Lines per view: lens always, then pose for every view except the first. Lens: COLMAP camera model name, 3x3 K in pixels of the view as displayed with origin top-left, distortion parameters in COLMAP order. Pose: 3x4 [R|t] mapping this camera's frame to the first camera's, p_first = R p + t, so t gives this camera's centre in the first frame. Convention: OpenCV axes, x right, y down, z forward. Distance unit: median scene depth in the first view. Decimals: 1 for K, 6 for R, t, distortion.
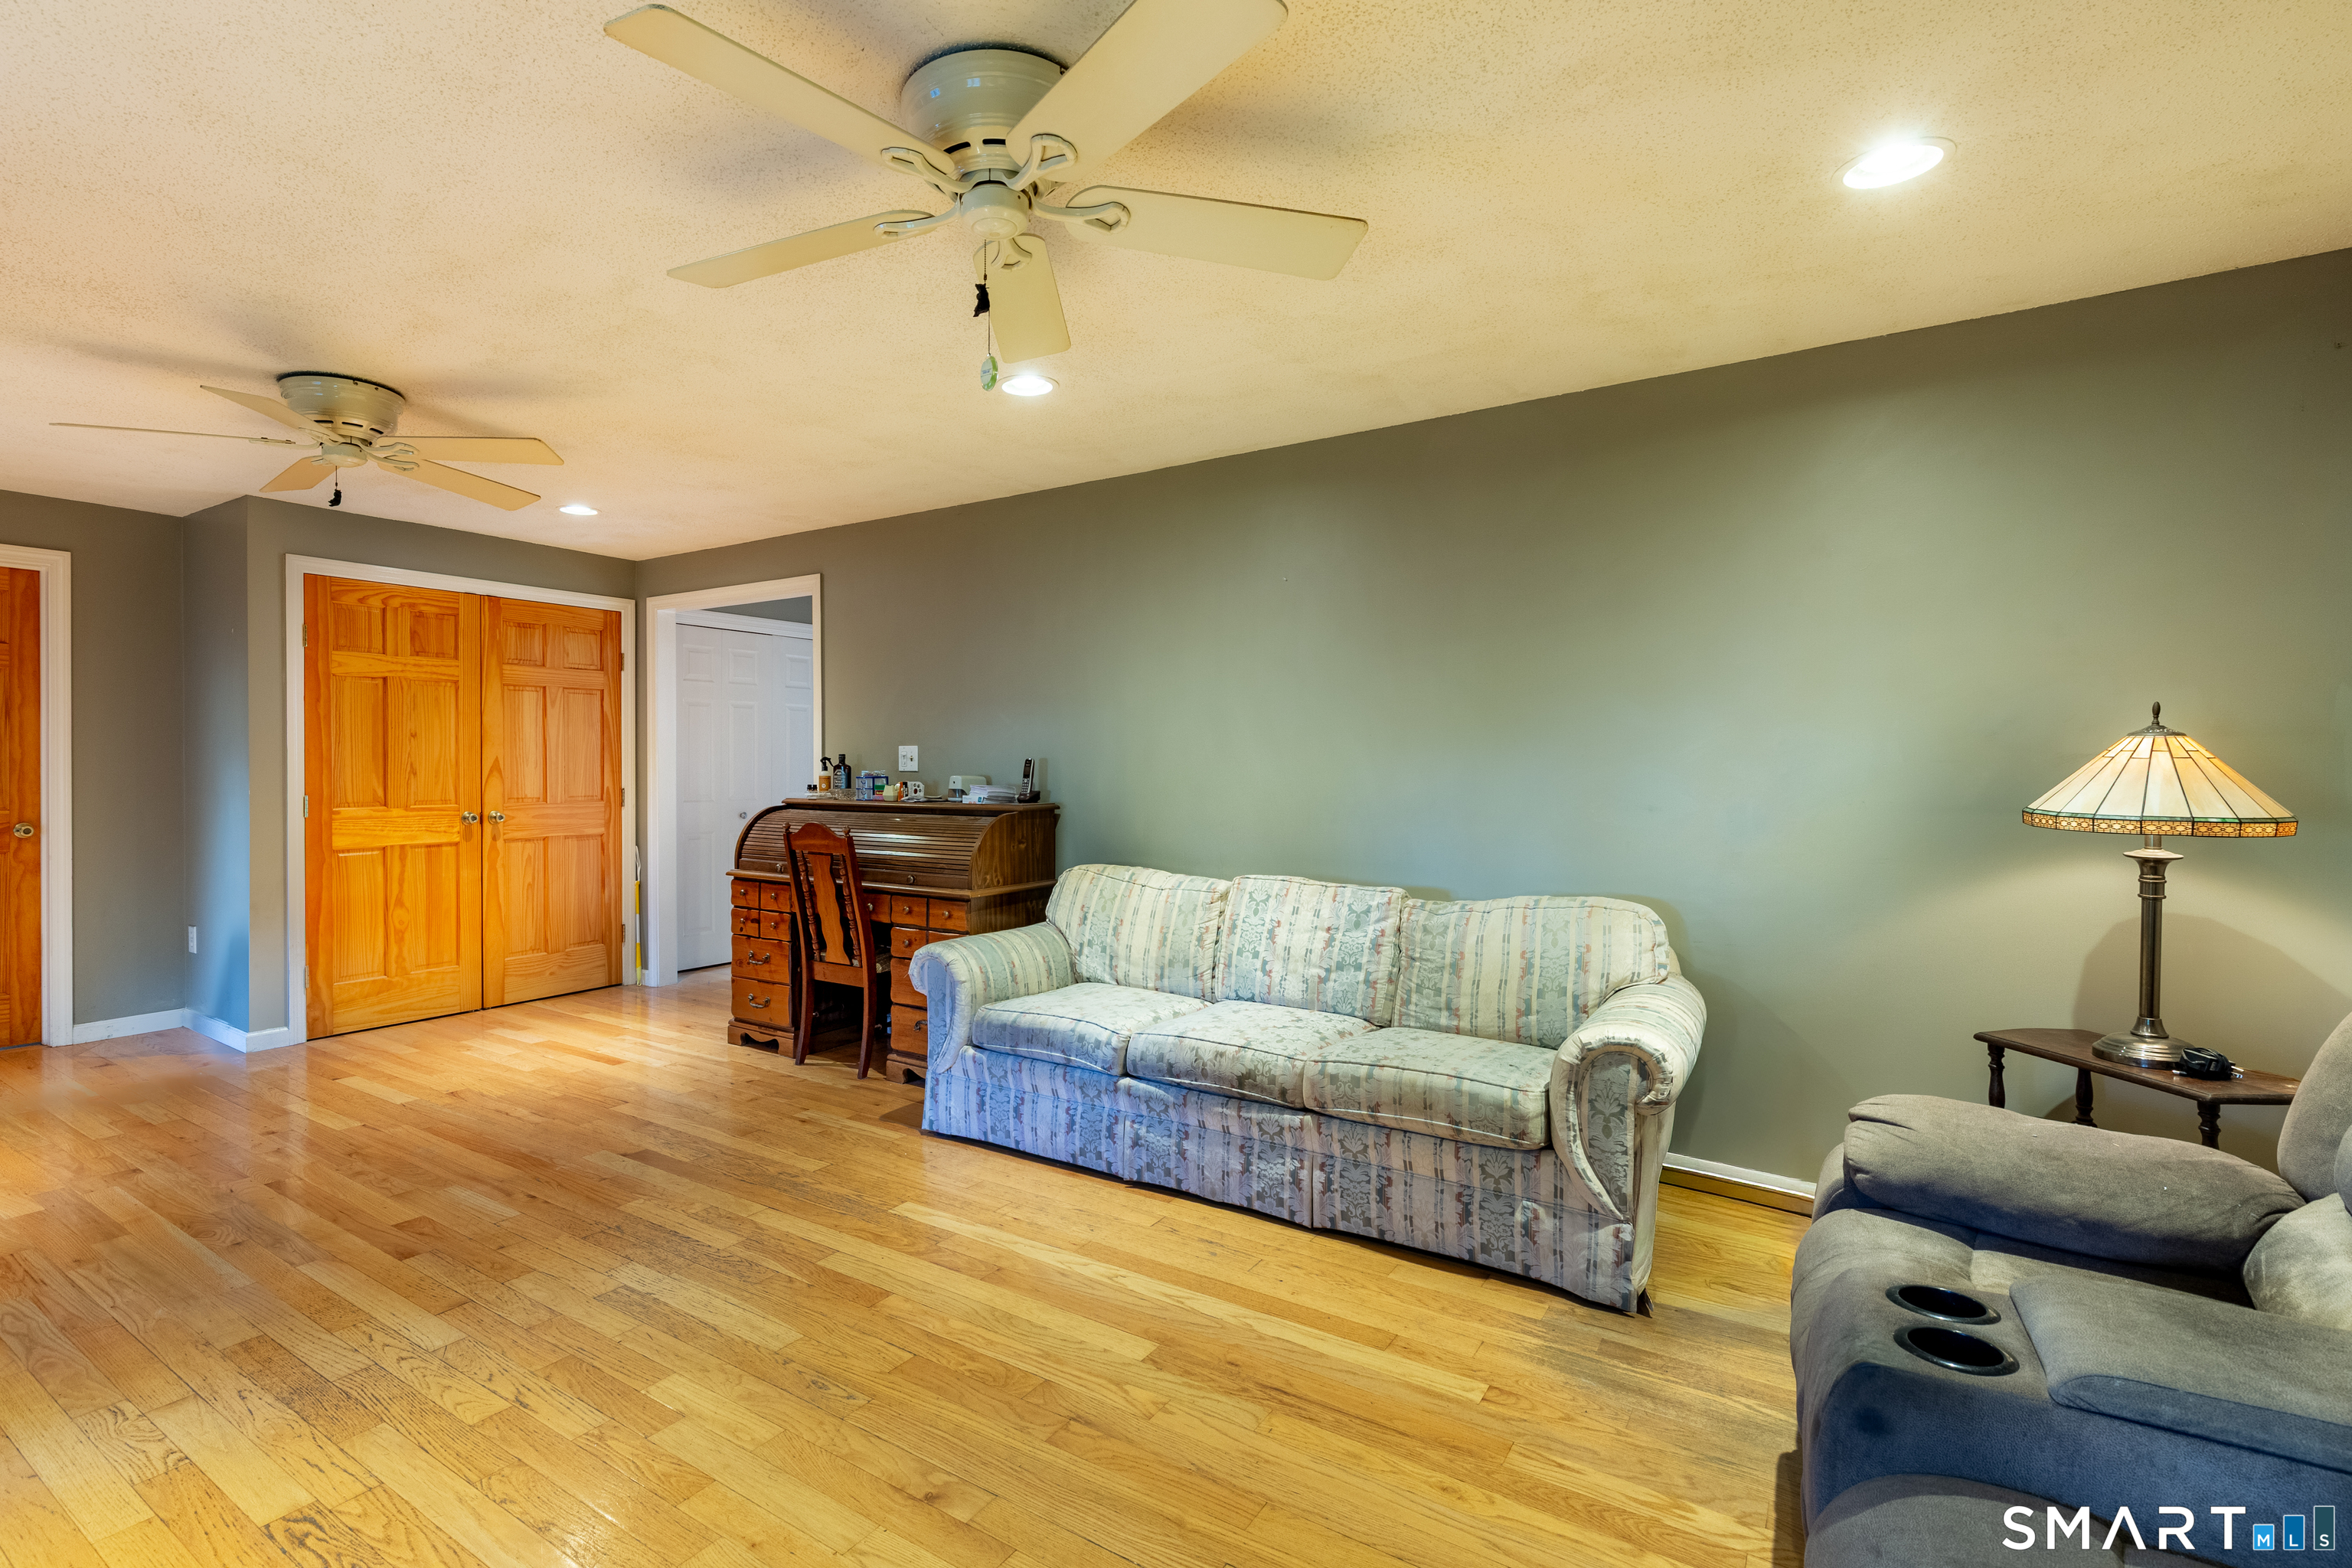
lens RADIAL K [[1087.0, 0, 1176.0], [0, 1087.0, 784.0], [0, 0, 1]] dist [0.001890, 0.000475]
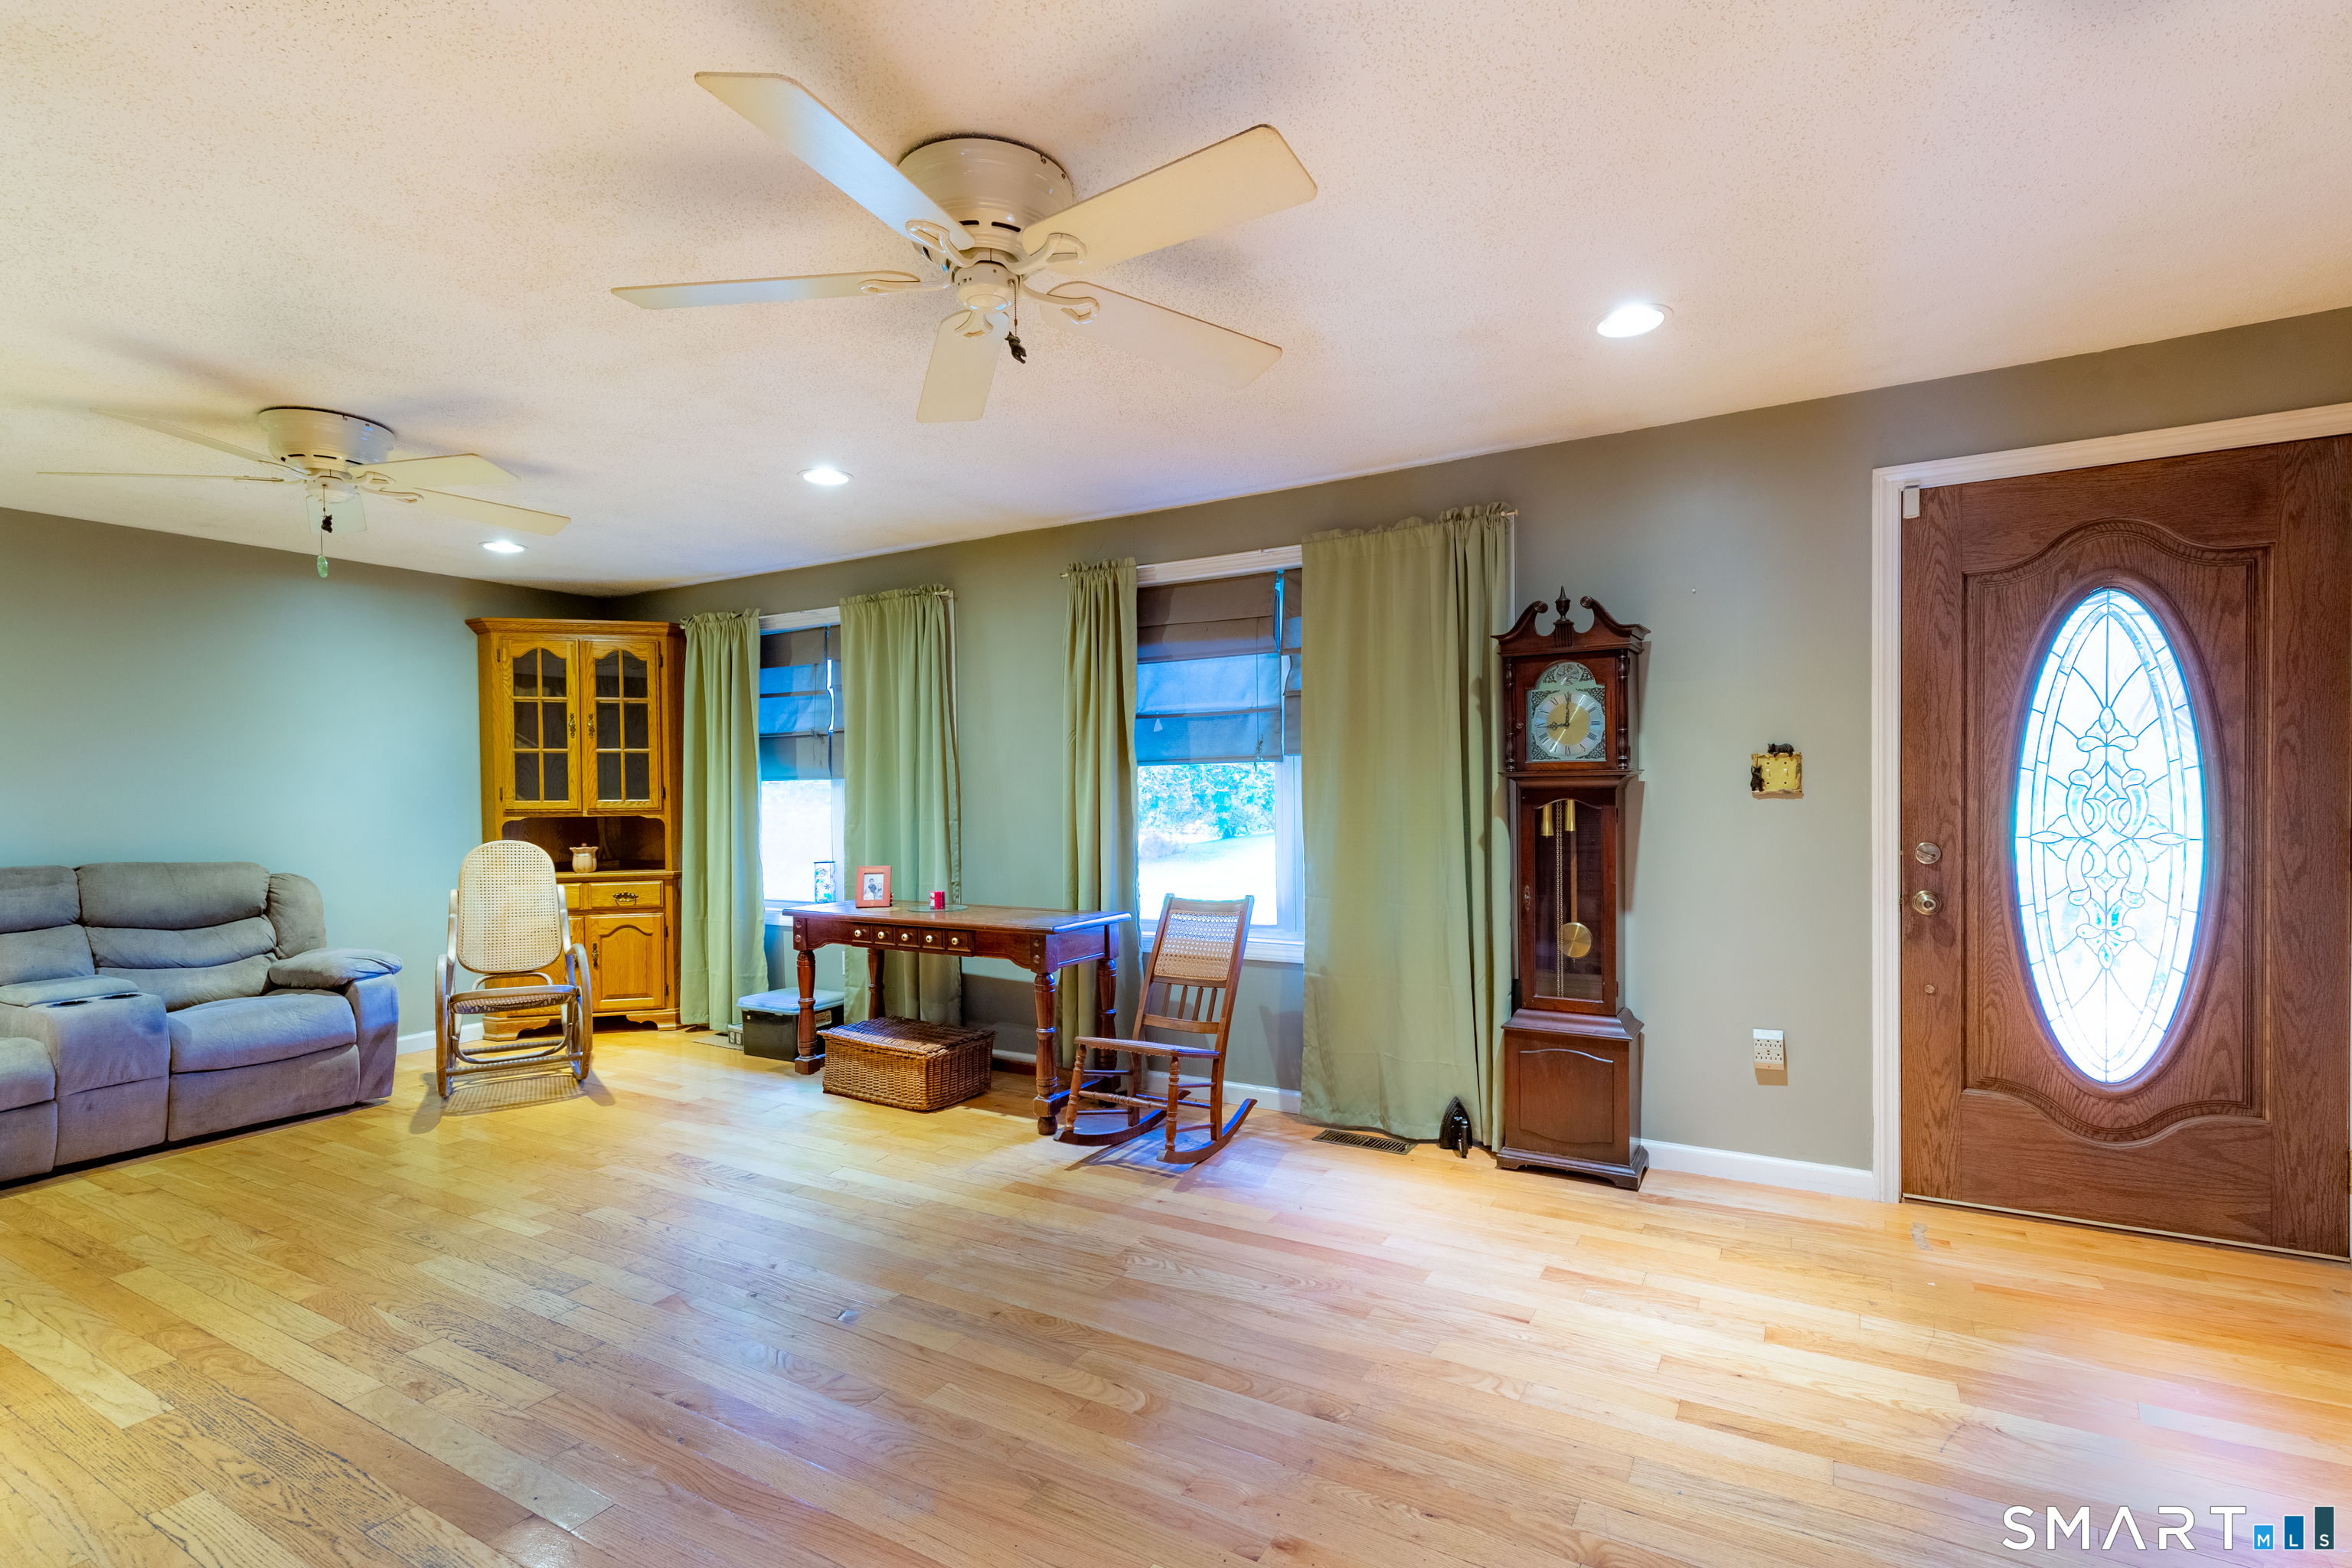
lens RADIAL K [[1087.0, 0, 1176.0], [0, 1087.0, 784.0], [0, 0, 1]] dist [0.001890, 0.000475]
pose [[-0.999991, 0.003426, -0.002492, -1.080433], [0.003427, 0.999994, -0.000624, -0.008931], [0.002490, -0.000632, -0.999997, 2.020099]]
